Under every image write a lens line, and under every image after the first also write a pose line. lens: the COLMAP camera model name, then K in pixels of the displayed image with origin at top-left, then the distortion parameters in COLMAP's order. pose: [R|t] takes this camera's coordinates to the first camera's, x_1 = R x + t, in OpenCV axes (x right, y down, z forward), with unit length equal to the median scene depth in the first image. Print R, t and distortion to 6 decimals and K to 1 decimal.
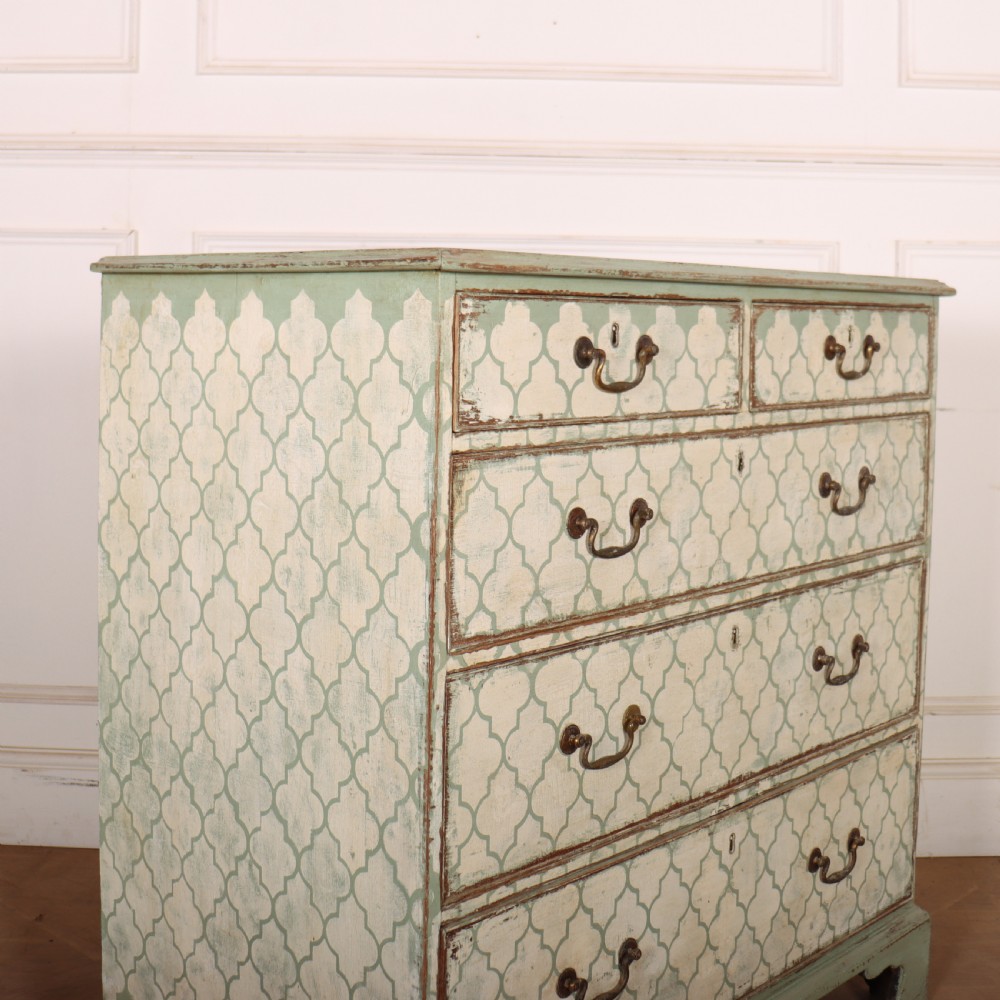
lens RADIAL K [[1480.7, 0, 447.0], [0, 1480.7, 415.4], [0, 0, 1]] dist [-0.180661, 0.199712]
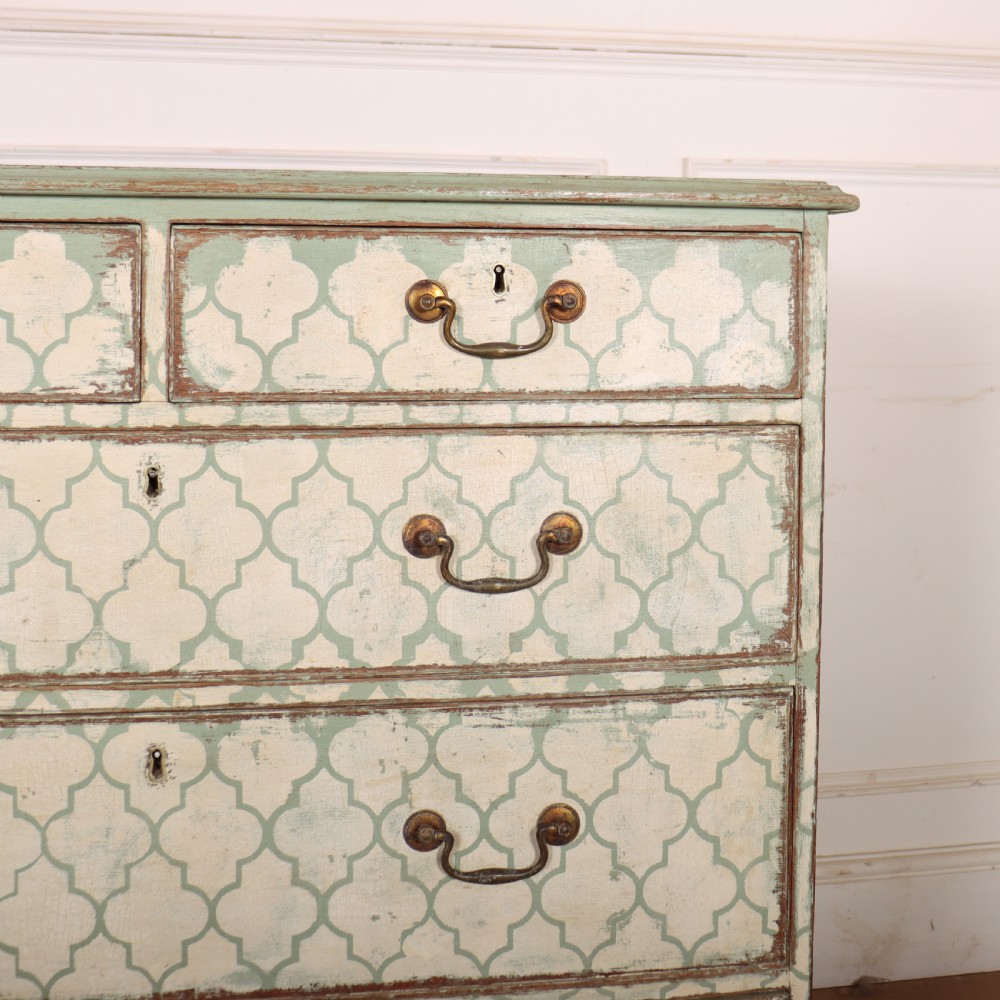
lens RADIAL K [[1677.9, 0, 566.7], [0, 1677.9, 341.0], [0, 0, 1]] dist [-0.164649, 0.173077]
pose [[0.826019, 0.014939, -0.563444, 0.793390], [-0.038465, 0.998812, -0.029908, -0.014583], [0.562328, 0.046377, 0.825613, 0.556716]]
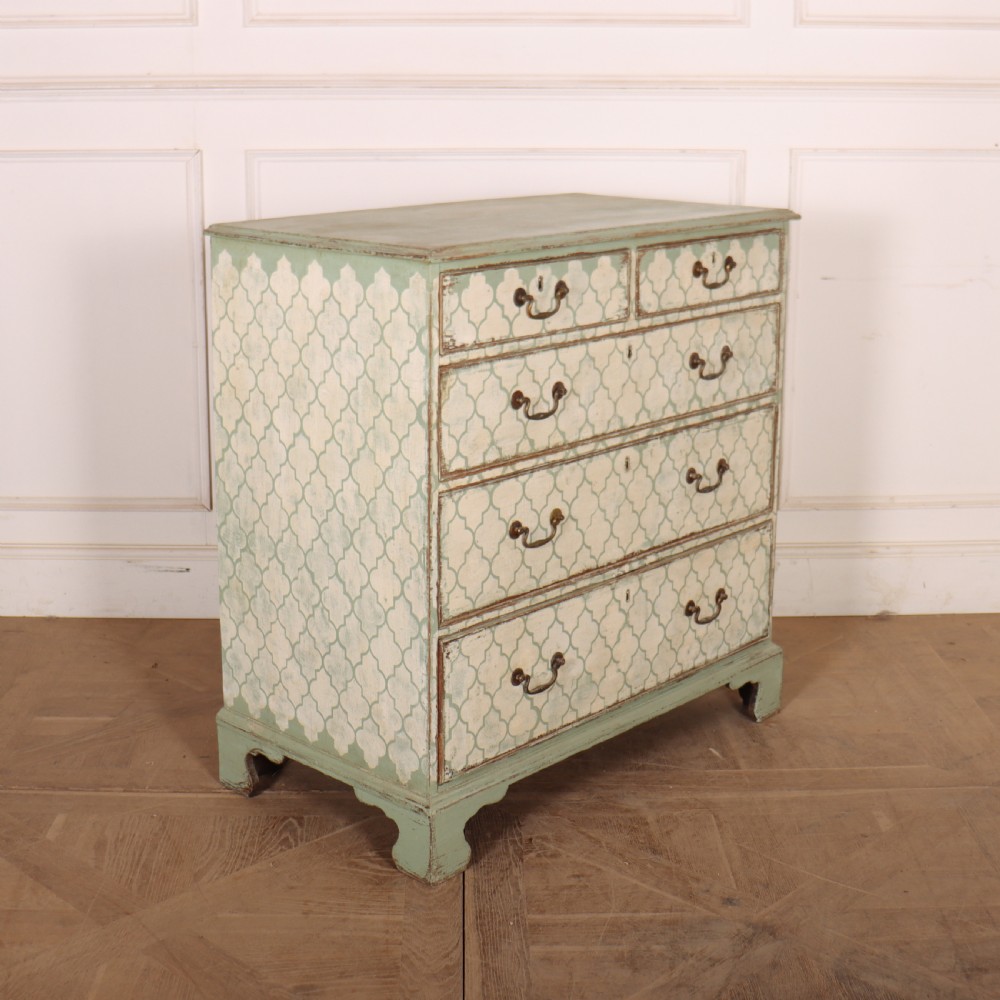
lens RADIAL K [[1617.7, 0, 475.0], [0, 1617.7, 462.6], [0, 0, 1]] dist [-0.166867, 0.087599]
pose [[0.999854, -0.015683, 0.006849, 0.025697], [0.014254, 0.984685, 0.173761, -0.162042], [-0.009470, -0.173638, 0.984764, -0.739619]]
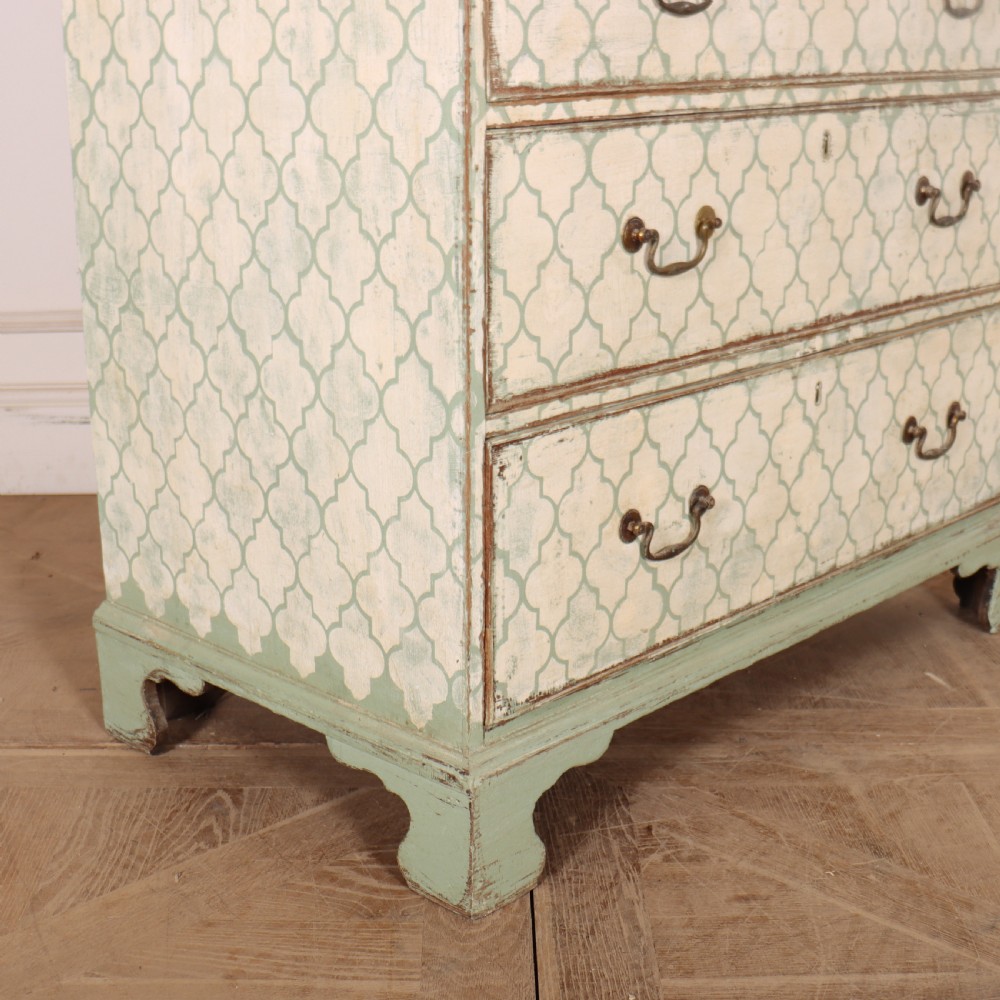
lens RADIAL K [[1627.1, 0, 464.6], [0, 1627.1, 659.8], [0, 0, 1]] dist [-0.171989, 0.121742]
pose [[0.999725, -0.019664, -0.012756, -0.006005], [0.022687, 0.948530, 0.315873, 0.150878], [0.005889, -0.316075, 0.948716, 0.042459]]
